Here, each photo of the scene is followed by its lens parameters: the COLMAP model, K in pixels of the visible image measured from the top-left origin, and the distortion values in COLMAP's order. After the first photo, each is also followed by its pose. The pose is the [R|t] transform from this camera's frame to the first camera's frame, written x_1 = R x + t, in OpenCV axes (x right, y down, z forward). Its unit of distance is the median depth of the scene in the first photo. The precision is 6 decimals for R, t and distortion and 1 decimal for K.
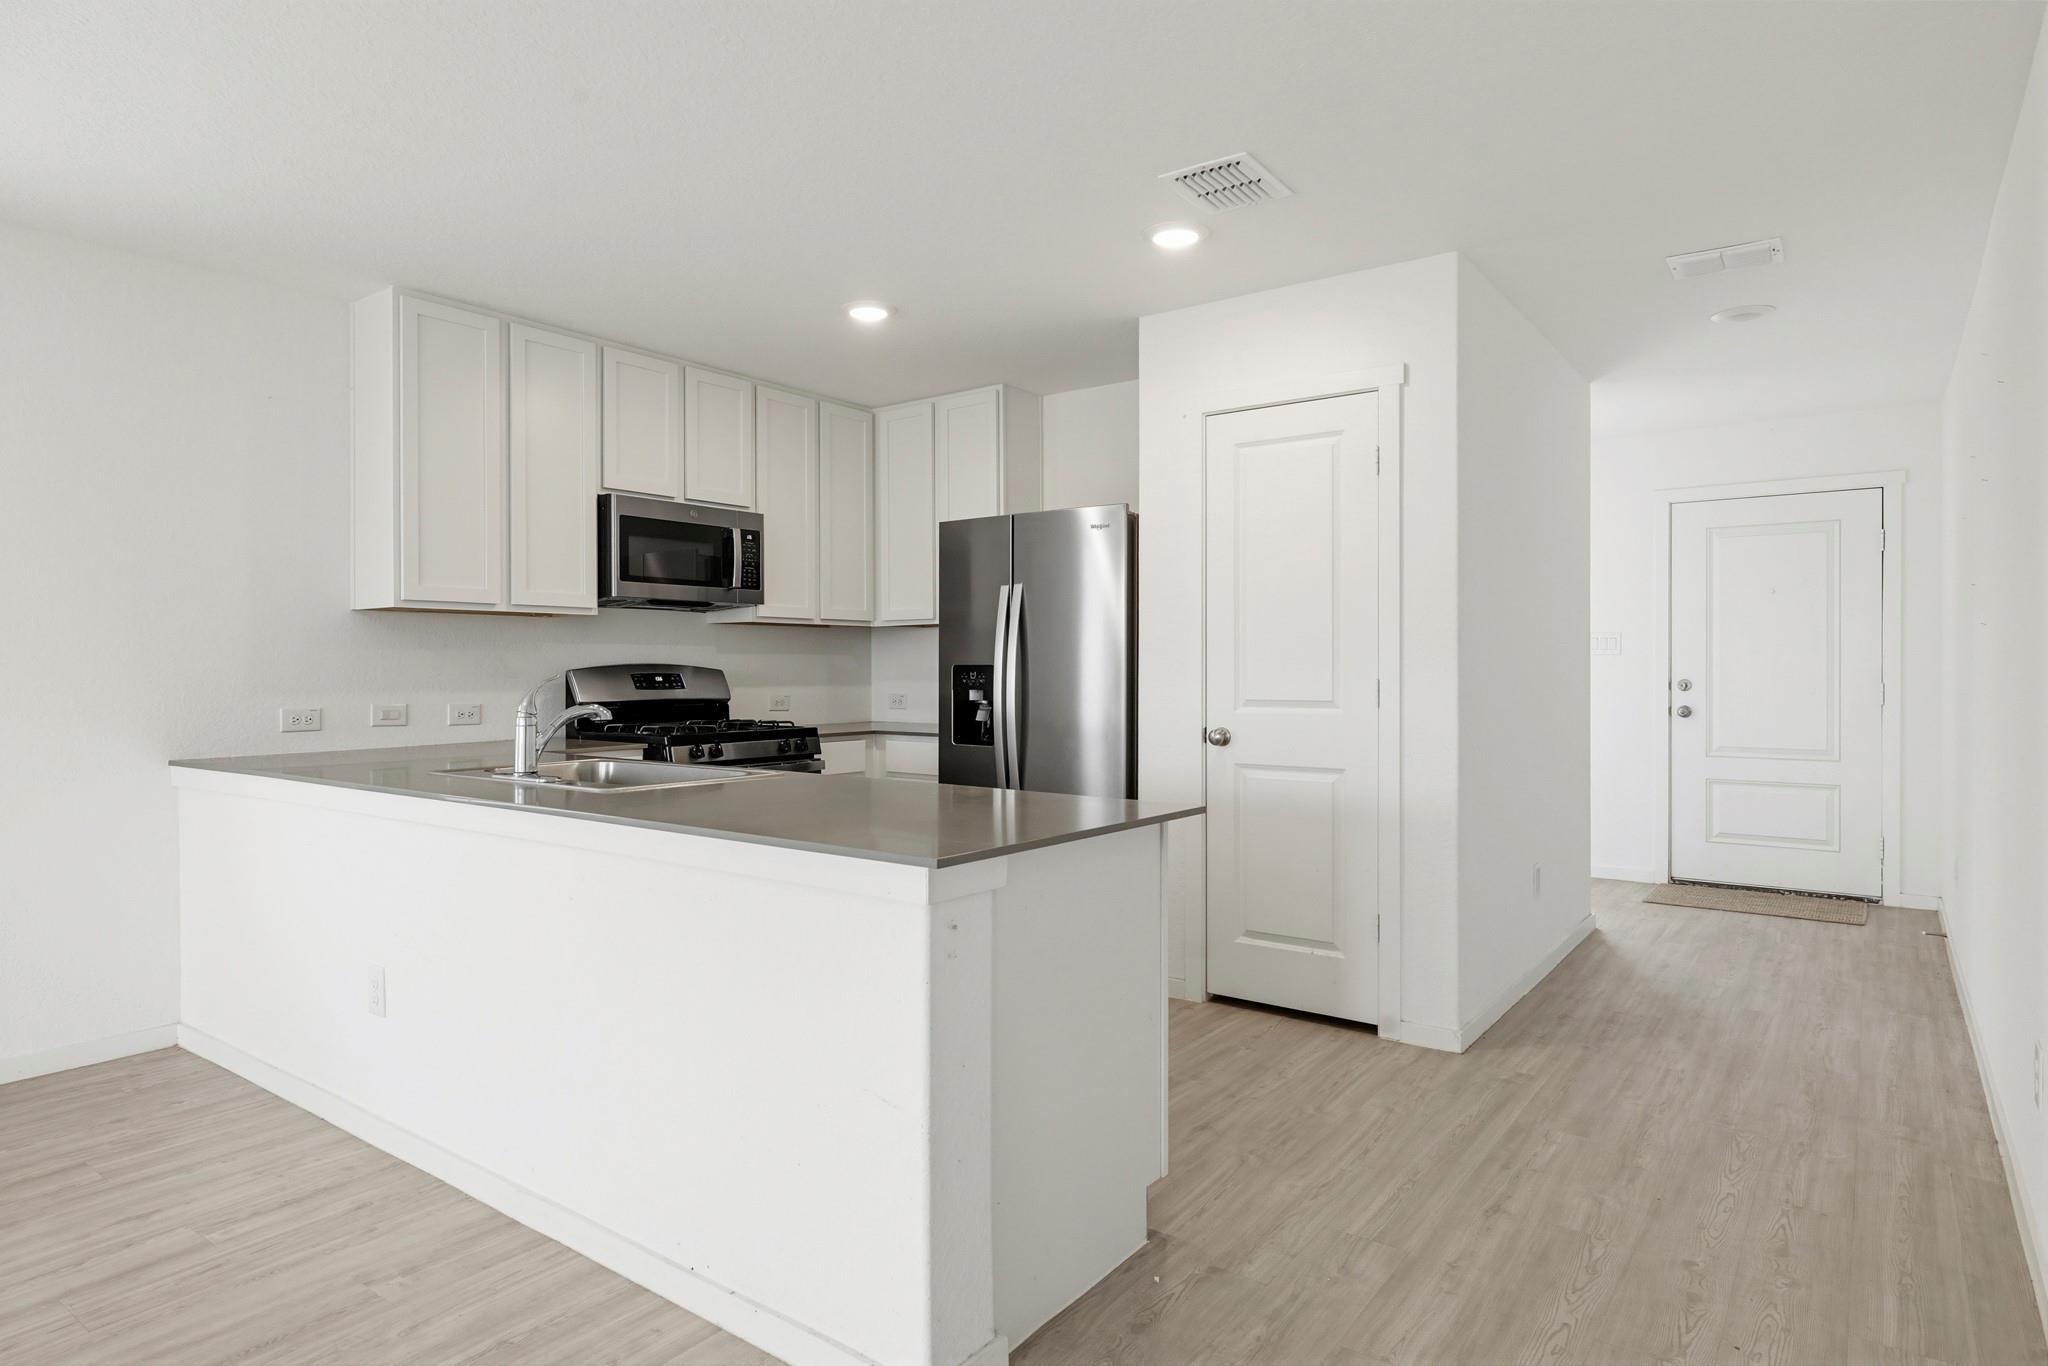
lens RADIAL K [[1147.2, 0, 1018.1], [0, 1147.2, 670.2], [0, 0, 1]] dist [-0.001581, -0.000045]
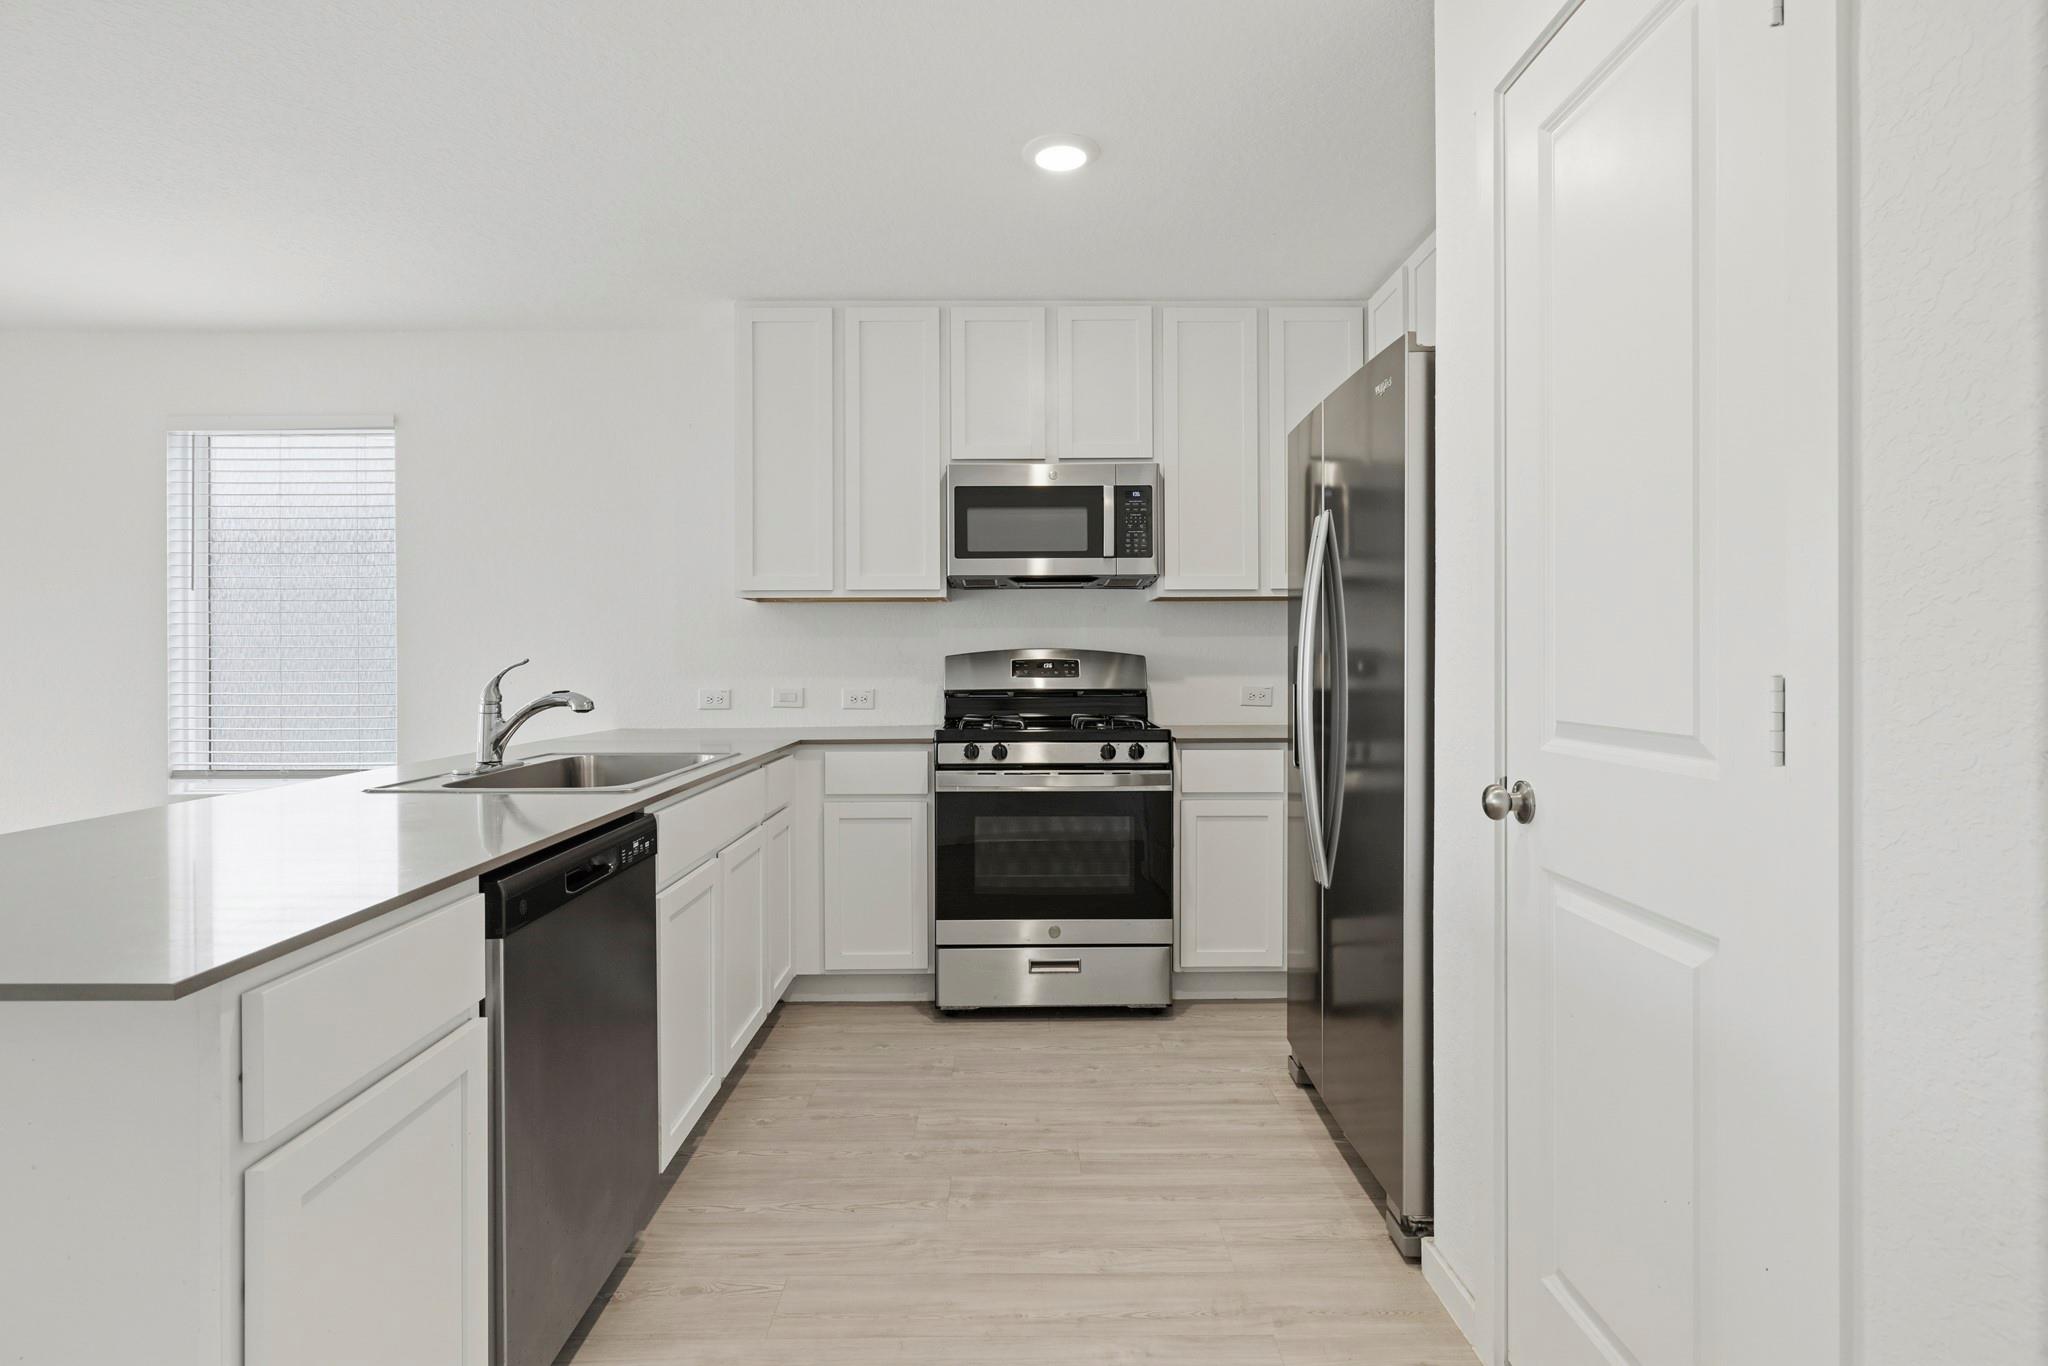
lens RADIAL K [[1066.6, 0, 1022.4], [0, 1066.6, 664.4], [0, 0, 1]] dist [0.002100, 0.001647]
pose [[0.604143, 0.006970, -0.796845, 0.371158], [0.000967, 0.999955, 0.009480, -0.001404], [0.796875, -0.006498, 0.604109, 0.532719]]
